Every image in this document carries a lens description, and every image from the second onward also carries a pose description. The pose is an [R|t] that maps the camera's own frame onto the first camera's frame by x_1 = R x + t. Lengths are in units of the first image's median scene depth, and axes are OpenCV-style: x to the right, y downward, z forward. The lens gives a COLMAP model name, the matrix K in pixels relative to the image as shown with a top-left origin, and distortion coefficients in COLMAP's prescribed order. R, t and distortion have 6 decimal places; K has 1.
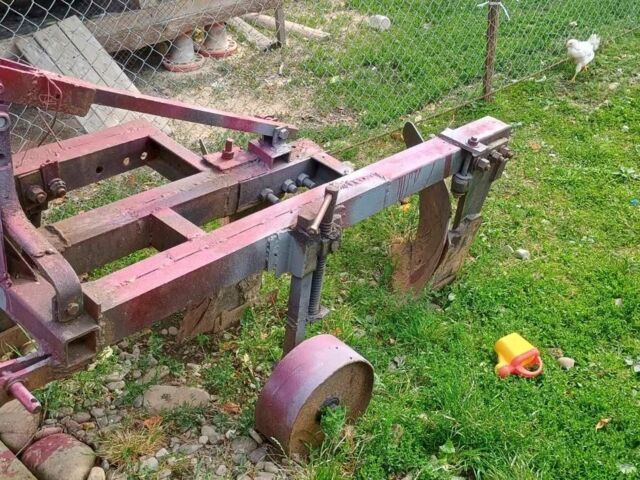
lens RADIAL K [[687.3, 0, 329.2], [0, 687.3, 240.0], [0, 0, 1]] dist [0.016066, 0.021503]
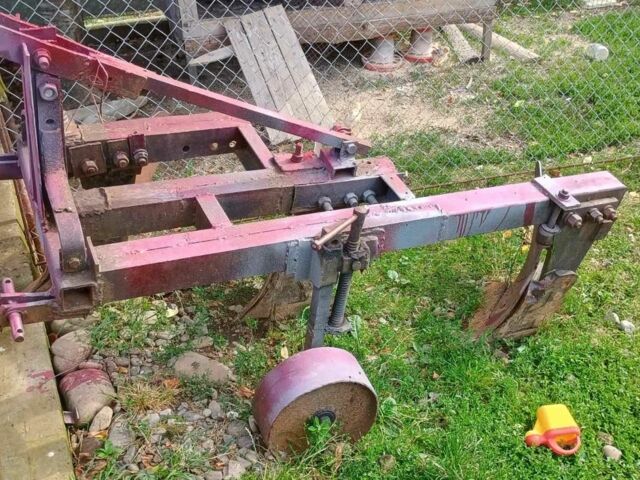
lens RADIAL K [[687.3, 0, 329.2], [0, 687.3, 240.0], [0, 0, 1]] dist [0.016066, 0.021503]
pose [[0.933203, 0.226085, -0.279315, 0.208330], [-0.227049, 0.973441, 0.029351, -0.041578], [0.278532, 0.036028, 0.959751, 0.010975]]
